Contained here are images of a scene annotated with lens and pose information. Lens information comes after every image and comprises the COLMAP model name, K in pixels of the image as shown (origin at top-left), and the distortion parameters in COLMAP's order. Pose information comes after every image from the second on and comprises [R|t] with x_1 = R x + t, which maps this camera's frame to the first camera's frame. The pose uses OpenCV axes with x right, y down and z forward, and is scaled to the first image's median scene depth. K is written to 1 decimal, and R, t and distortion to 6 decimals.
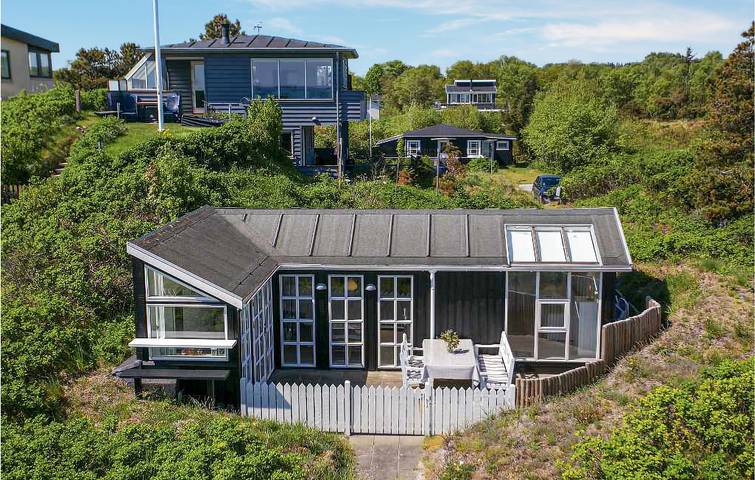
lens RADIAL K [[880.1, 0, 377.5], [0, 880.1, 240.0], [0, 0, 1]] dist [0.045148, 0.048632]
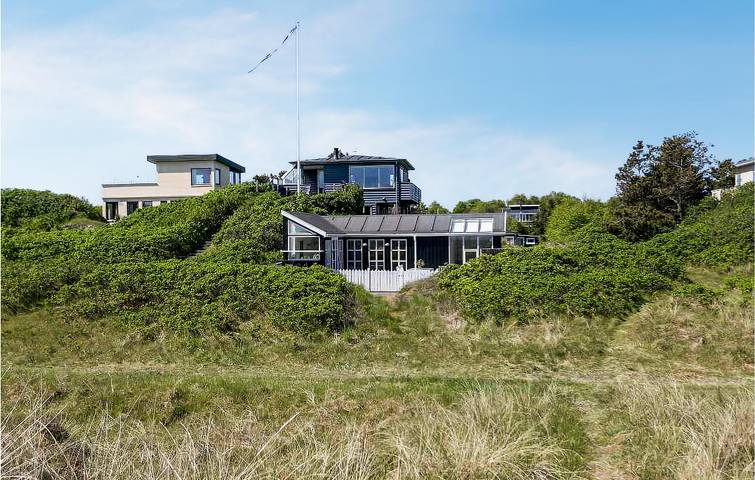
lens RADIAL K [[880.1, 0, 377.5], [0, 880.1, 240.0], [0, 0, 1]] dist [0.045148, 0.048632]
pose [[0.987513, -0.010451, -0.157187, 0.309723], [-0.021653, 0.979322, -0.201144, 0.479694], [0.156039, 0.202036, 0.966868, -1.113736]]
